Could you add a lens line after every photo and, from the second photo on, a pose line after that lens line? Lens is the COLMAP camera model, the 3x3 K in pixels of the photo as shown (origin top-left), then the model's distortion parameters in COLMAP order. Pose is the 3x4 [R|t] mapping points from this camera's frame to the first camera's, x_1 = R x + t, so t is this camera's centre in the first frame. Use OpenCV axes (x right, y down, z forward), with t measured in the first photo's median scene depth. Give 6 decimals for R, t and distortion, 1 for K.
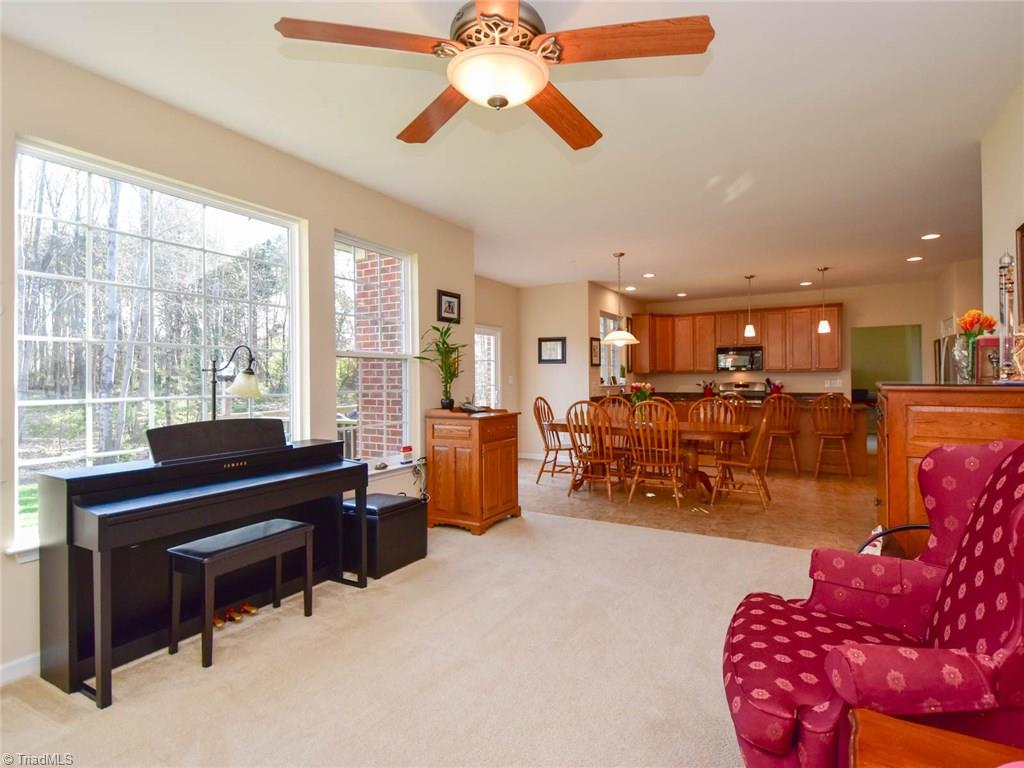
lens RADIAL K [[497.1, 0, 557.2], [0, 497.1, 367.9], [0, 0, 1]] dist [0.001167, 0.000202]
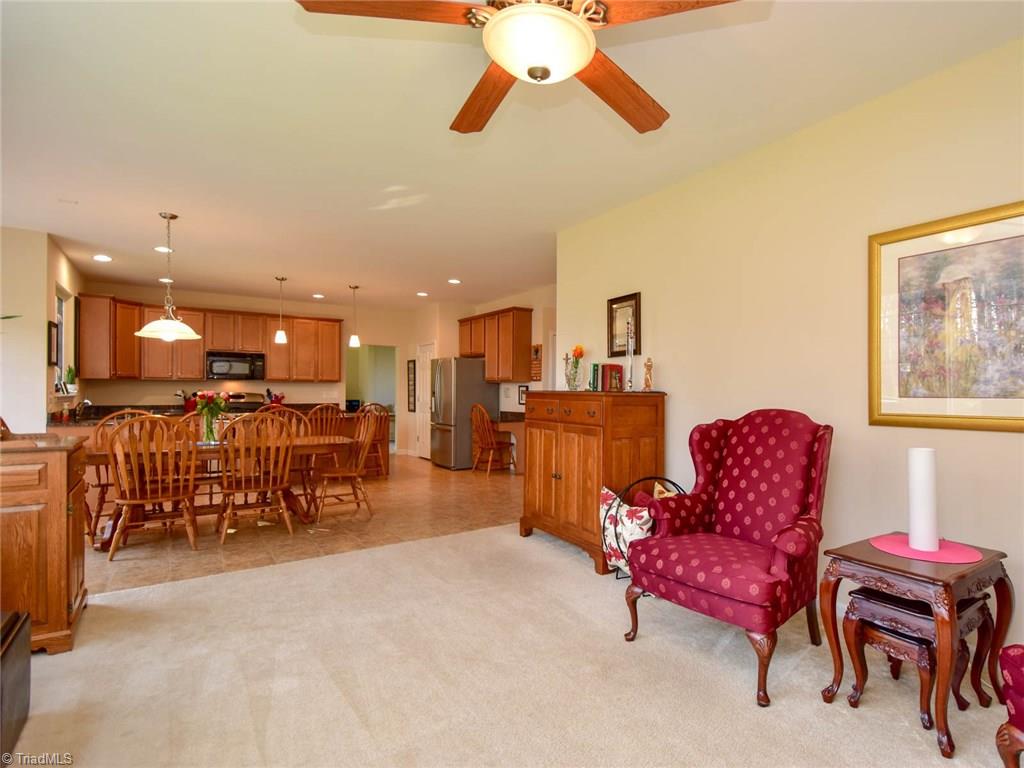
lens RADIAL K [[516.2, 0, 512.0], [0, 516.2, 384.0], [0, 0, 1]] dist [0.034643, -0.023803]
pose [[0.477185, 0.024850, 0.878452, -0.304439], [-0.030170, 0.999474, -0.011885, 0.013839], [-0.878285, -0.020831, 0.477684, 0.183965]]
